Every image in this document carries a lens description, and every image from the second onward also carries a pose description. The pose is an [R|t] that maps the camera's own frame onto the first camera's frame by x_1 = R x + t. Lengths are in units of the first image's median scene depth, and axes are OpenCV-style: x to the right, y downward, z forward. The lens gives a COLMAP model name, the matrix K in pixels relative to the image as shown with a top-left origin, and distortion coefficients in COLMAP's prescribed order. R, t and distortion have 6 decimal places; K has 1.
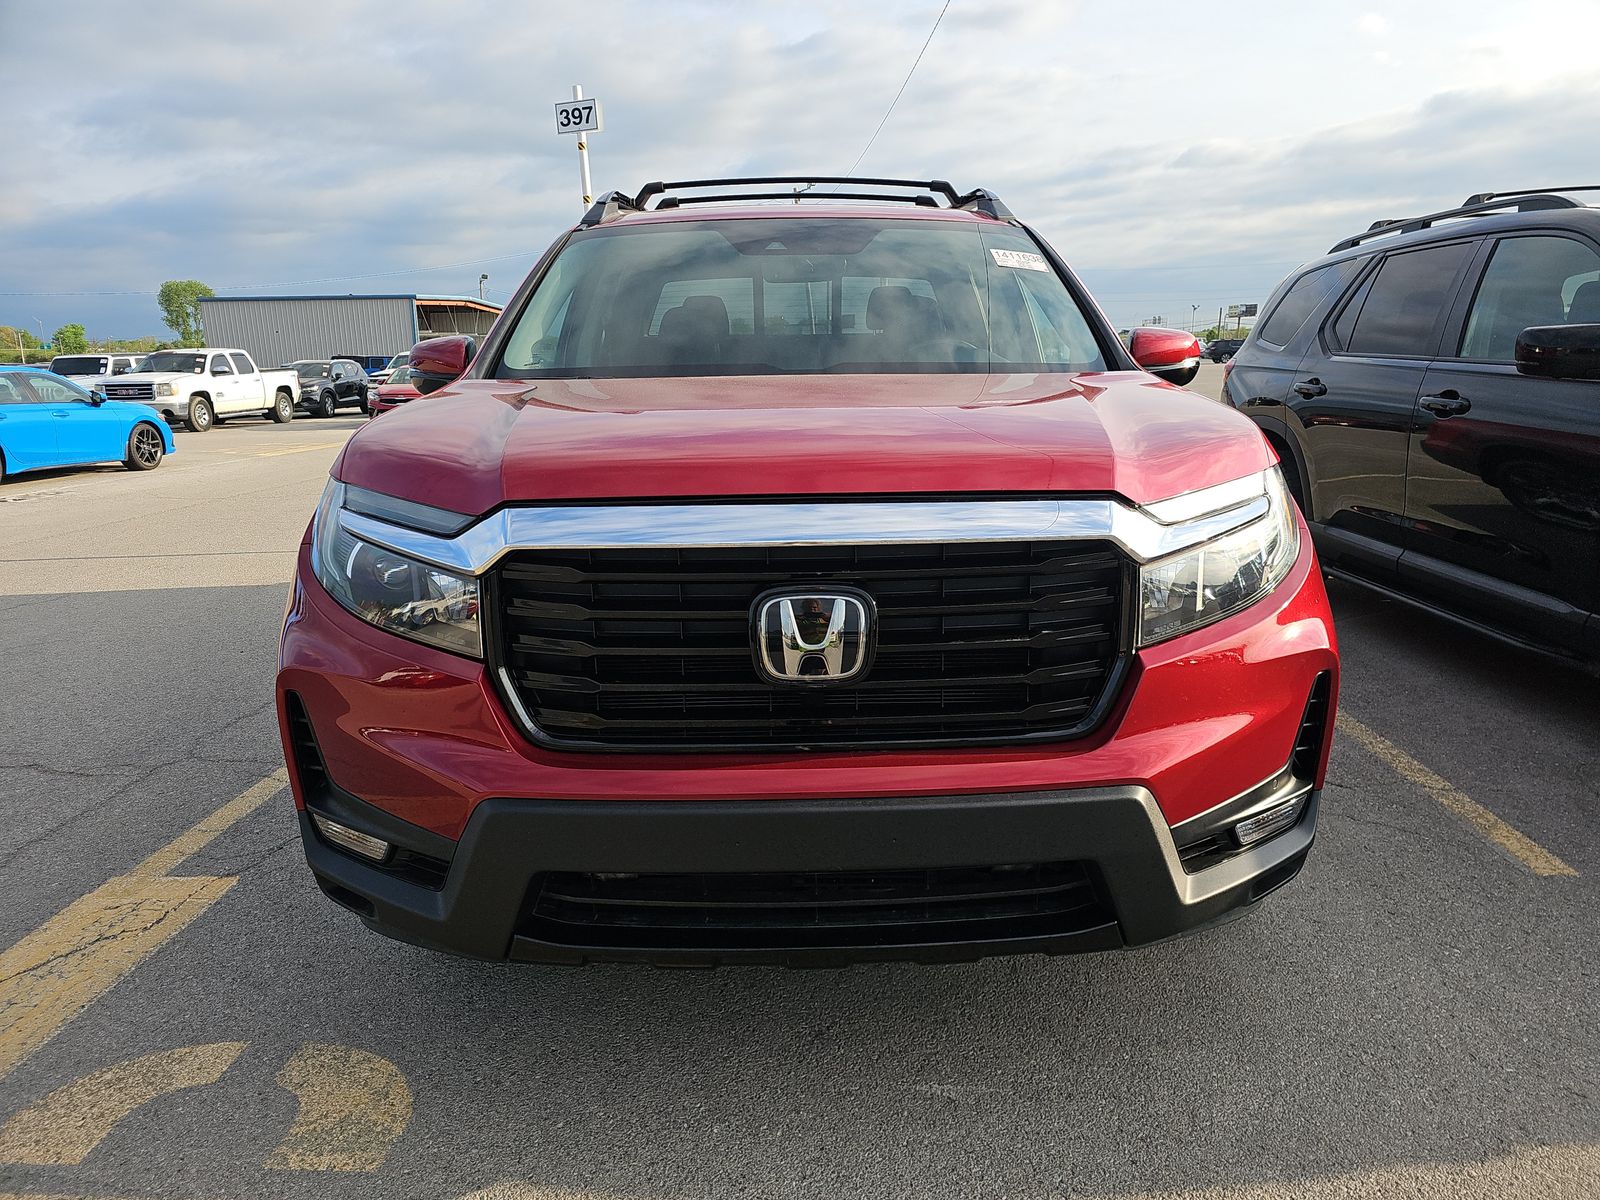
lens RADIAL K [[1072.2, 0, 803.8], [0, 1072.2, 600.7], [0, 0, 1]] dist [0.026993, -0.025800]
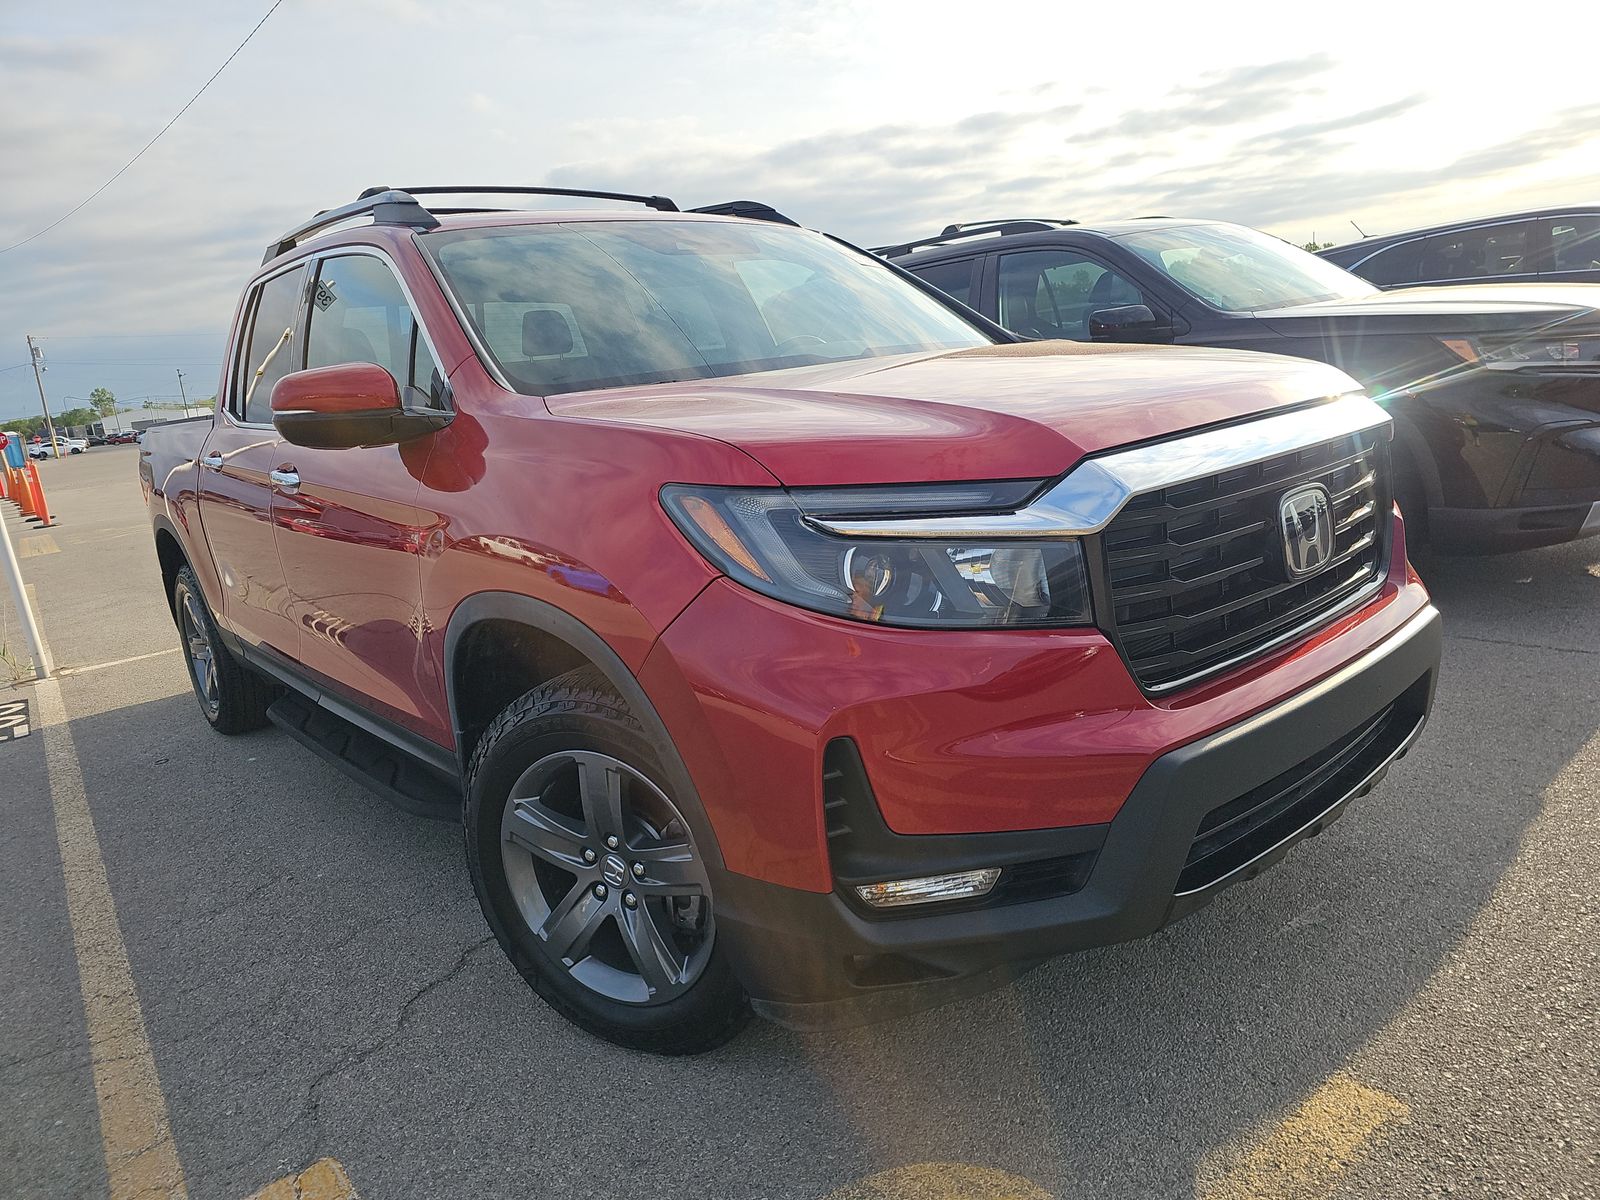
lens RADIAL K [[1072.2, 0, 803.8], [0, 1072.2, 600.7], [0, 0, 1]] dist [0.026993, -0.025800]
pose [[0.778994, -0.206787, 0.591953, -0.392494], [0.238333, 0.970848, 0.025507, -0.019034], [-0.579971, 0.121212, 0.805569, 0.138934]]
